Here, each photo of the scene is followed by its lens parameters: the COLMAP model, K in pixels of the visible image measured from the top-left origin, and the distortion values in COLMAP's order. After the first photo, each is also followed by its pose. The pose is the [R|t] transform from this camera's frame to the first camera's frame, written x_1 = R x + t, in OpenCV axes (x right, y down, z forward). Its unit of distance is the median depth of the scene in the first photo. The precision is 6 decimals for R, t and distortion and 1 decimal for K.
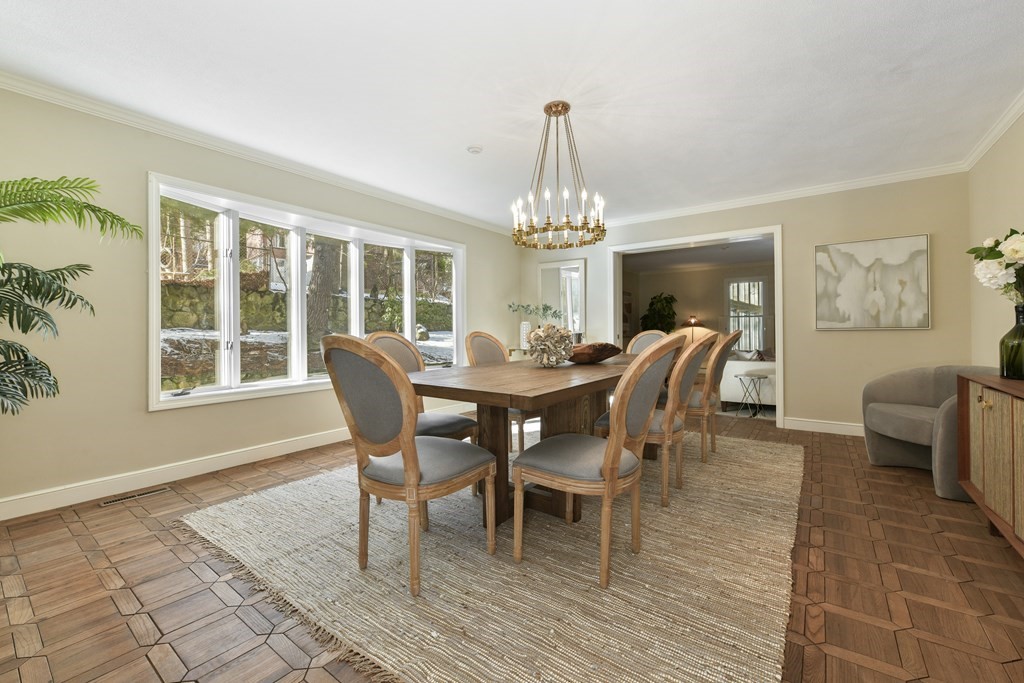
lens RADIAL K [[415.7, 0, 512.5], [0, 415.7, 334.9], [0, 0, 1]] dist [-0.000166, -0.000192]
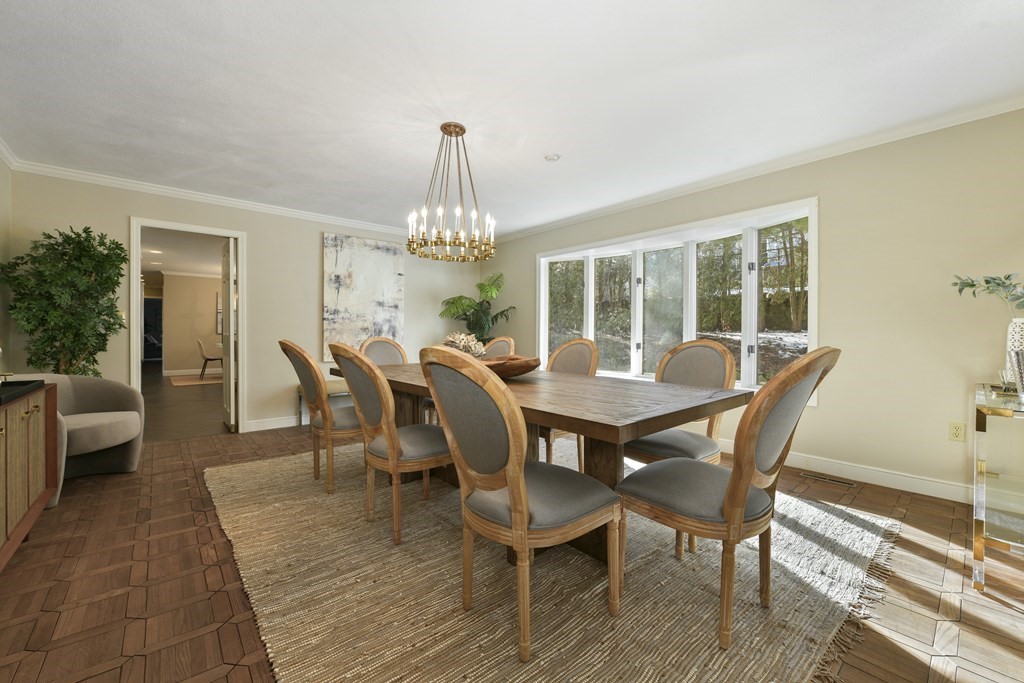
lens RADIAL K [[415.7, 0, 512.5], [0, 415.7, 334.9], [0, 0, 1]] dist [-0.000166, -0.000192]
pose [[-0.225273, 0.004168, -0.974287, 1.378540], [-0.011519, 0.999910, 0.006941, -0.030368], [0.974228, 0.012786, -0.225205, 1.726012]]
